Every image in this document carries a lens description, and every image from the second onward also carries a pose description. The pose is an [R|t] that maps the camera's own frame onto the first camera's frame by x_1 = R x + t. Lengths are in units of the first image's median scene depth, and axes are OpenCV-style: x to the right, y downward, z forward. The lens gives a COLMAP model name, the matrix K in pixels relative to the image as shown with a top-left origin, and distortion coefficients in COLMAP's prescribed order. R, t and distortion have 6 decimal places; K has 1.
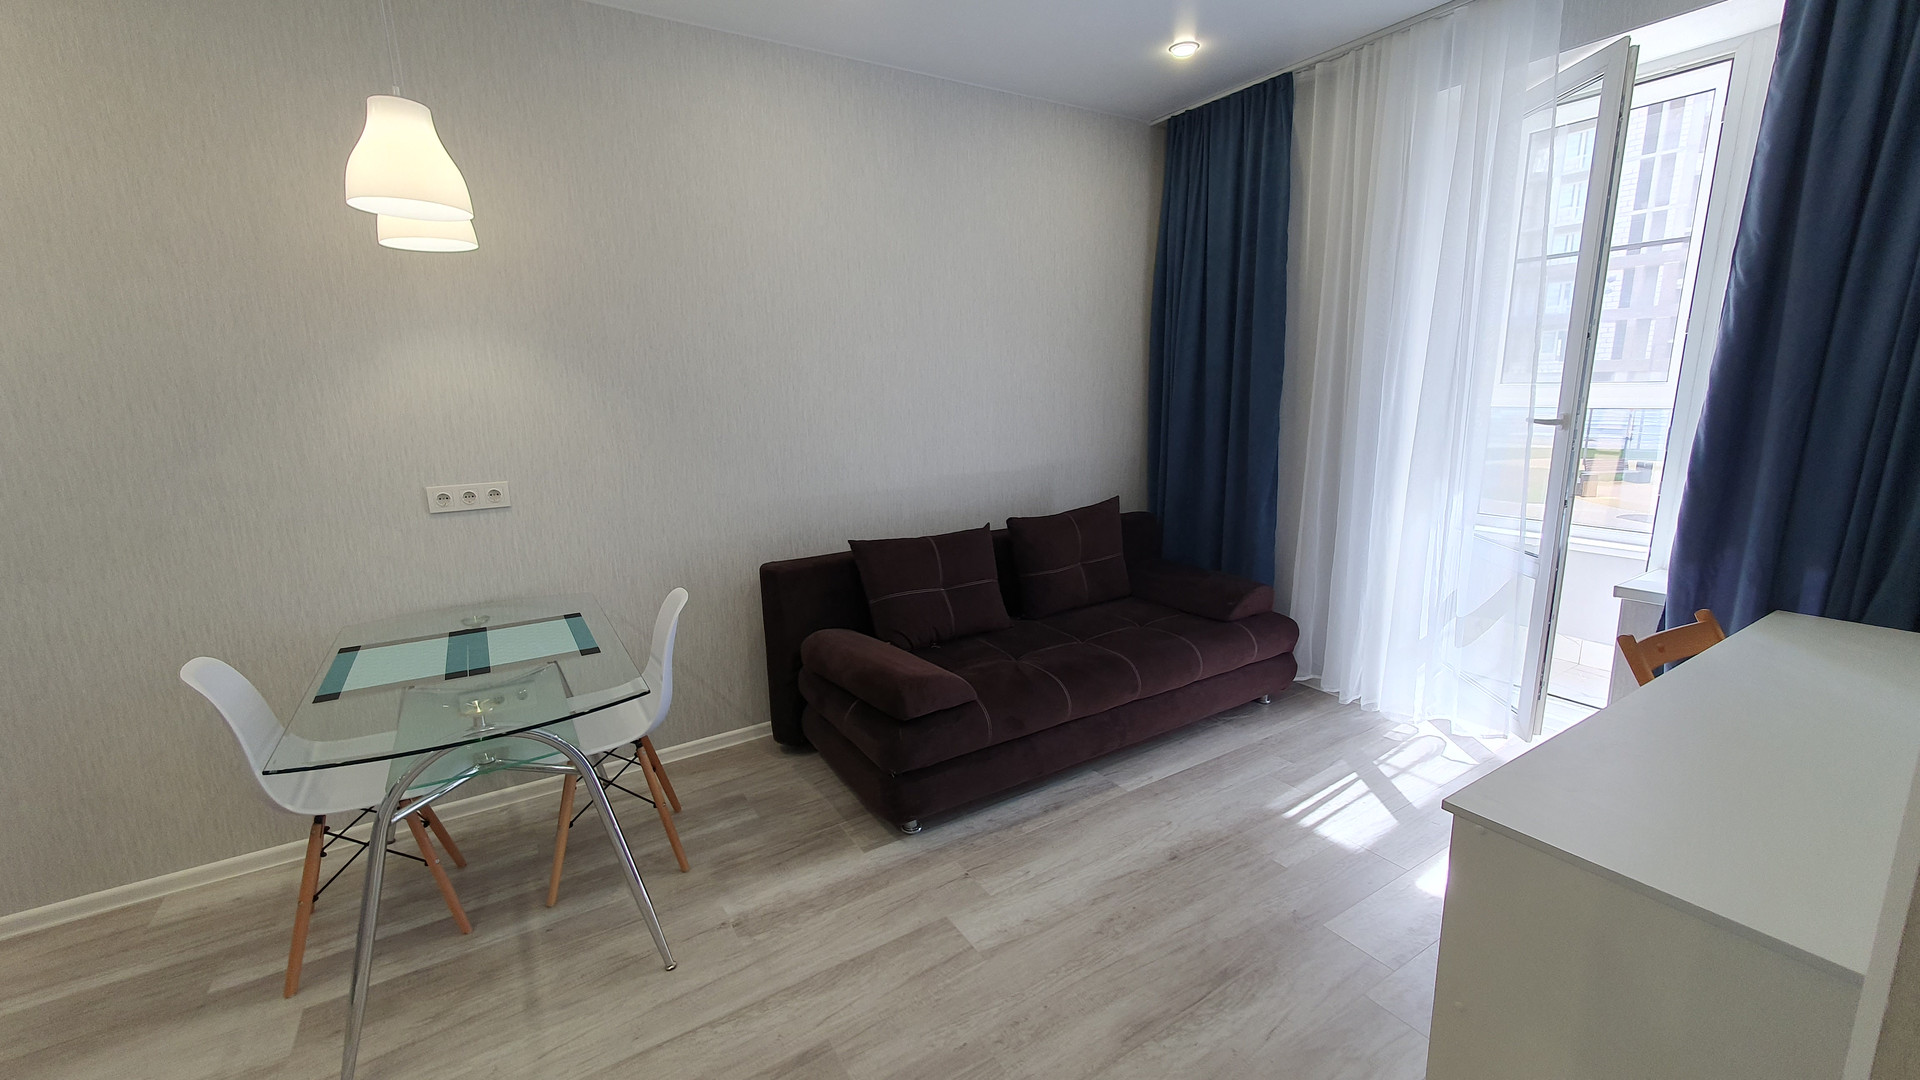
lens RADIAL K [[764.2, 0, 960.0], [0, 764.2, 540.0], [0, 0, 1]] dist [0.001616, -0.000010]
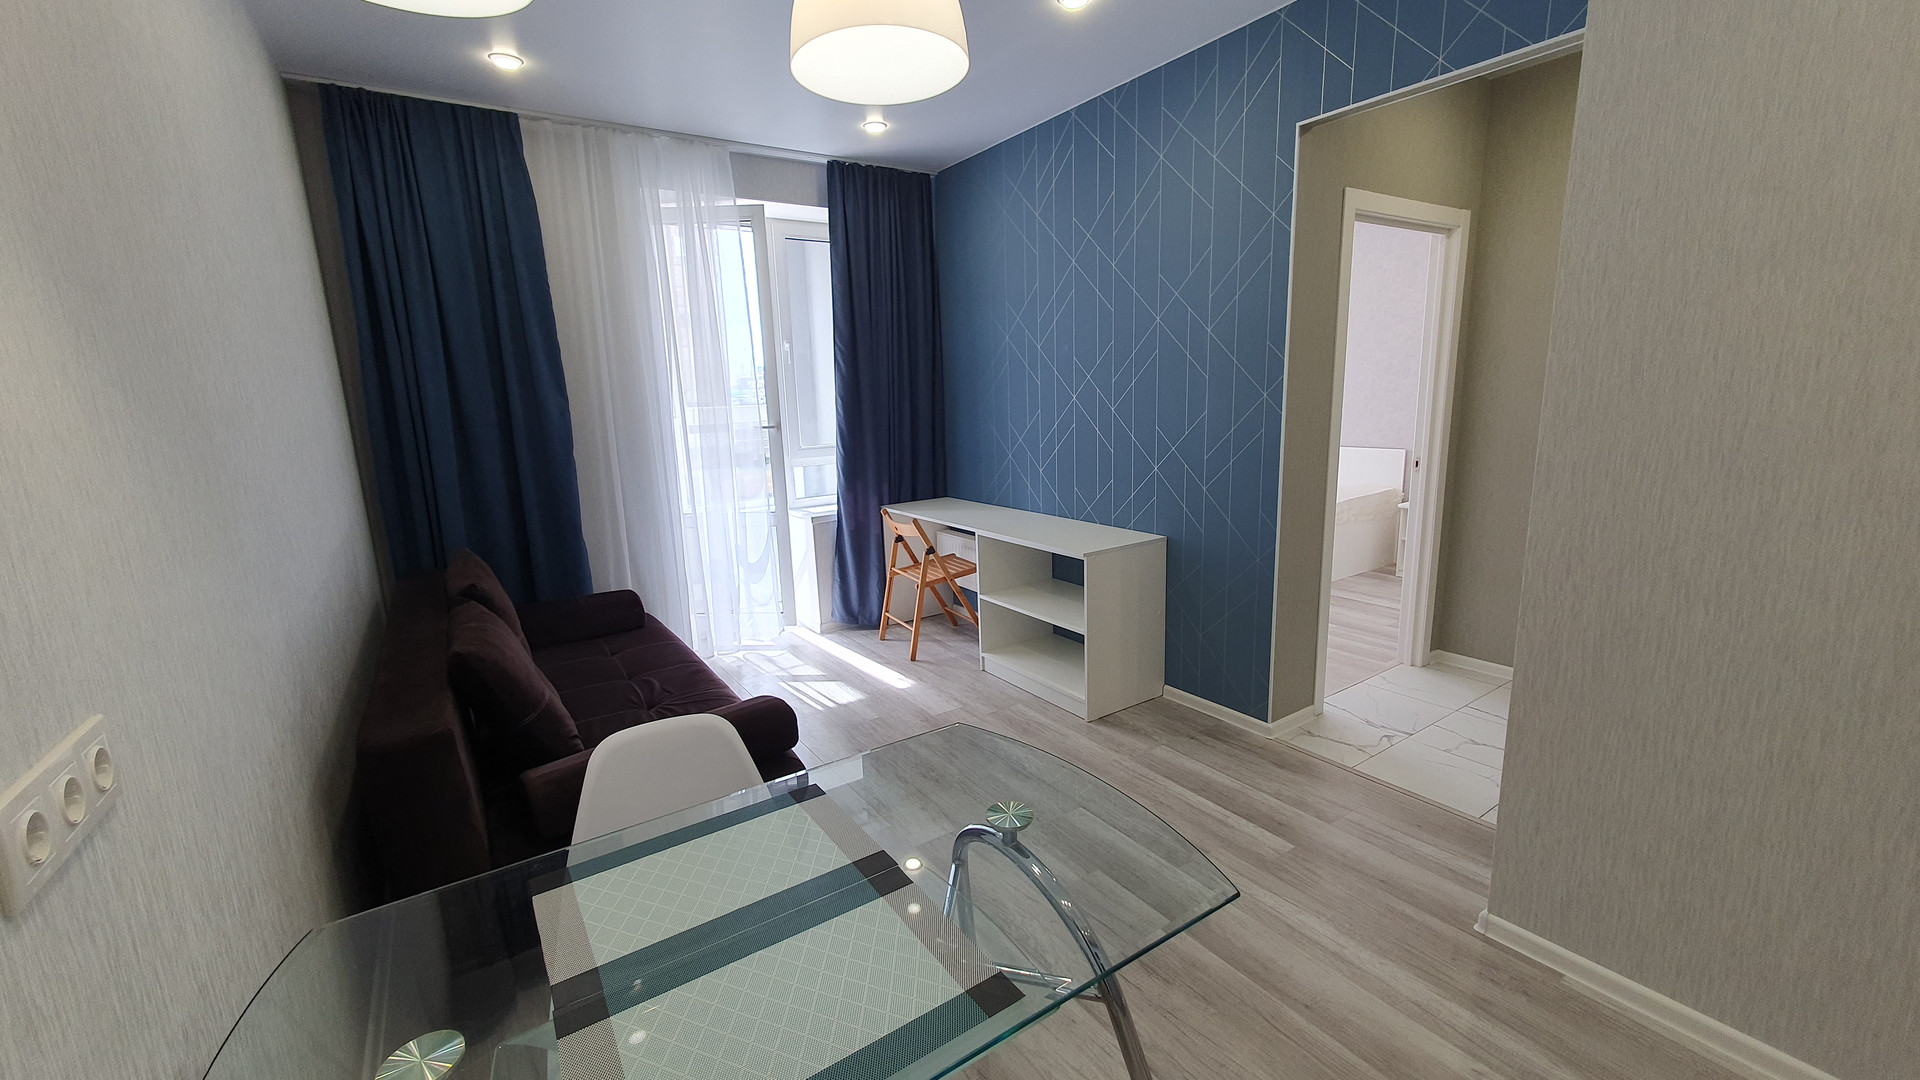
lens RADIAL K [[757.0, 0, 956.4], [0, 757.0, 544.6], [0, 0, 1]] dist [0.001142, 0.000091]
pose [[-0.025327, -0.178506, 0.983613, -0.876015], [0.239221, 0.954259, 0.179338, -0.112215], [-0.970635, 0.239843, 0.018533, 0.663503]]
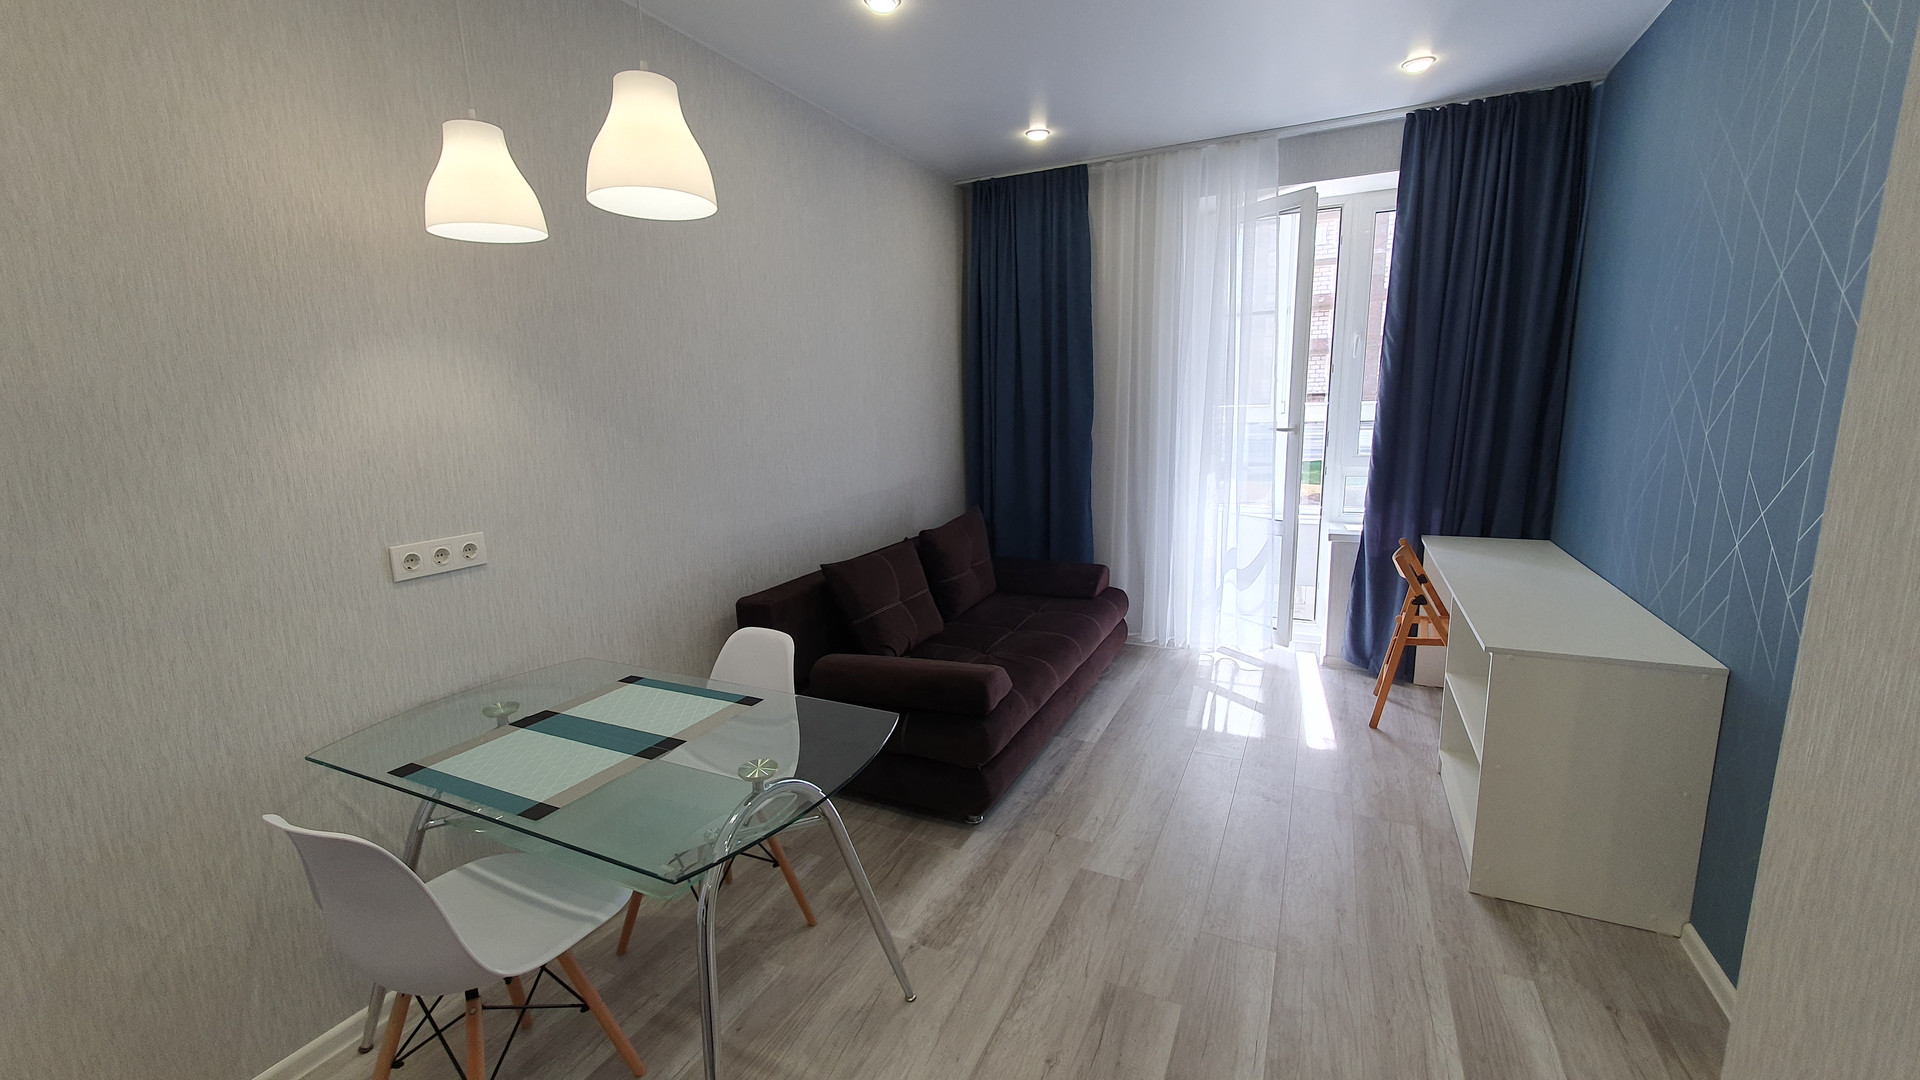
lens RADIAL K [[757.0, 0, 956.4], [0, 757.0, 544.6], [0, 0, 1]] dist [0.001142, 0.000091]
pose [[0.848049, -0.100211, 0.520356, -0.587119], [0.116685, 0.993168, 0.001099, -0.007958], [-0.516912, 0.059785, 0.853949, 0.083434]]
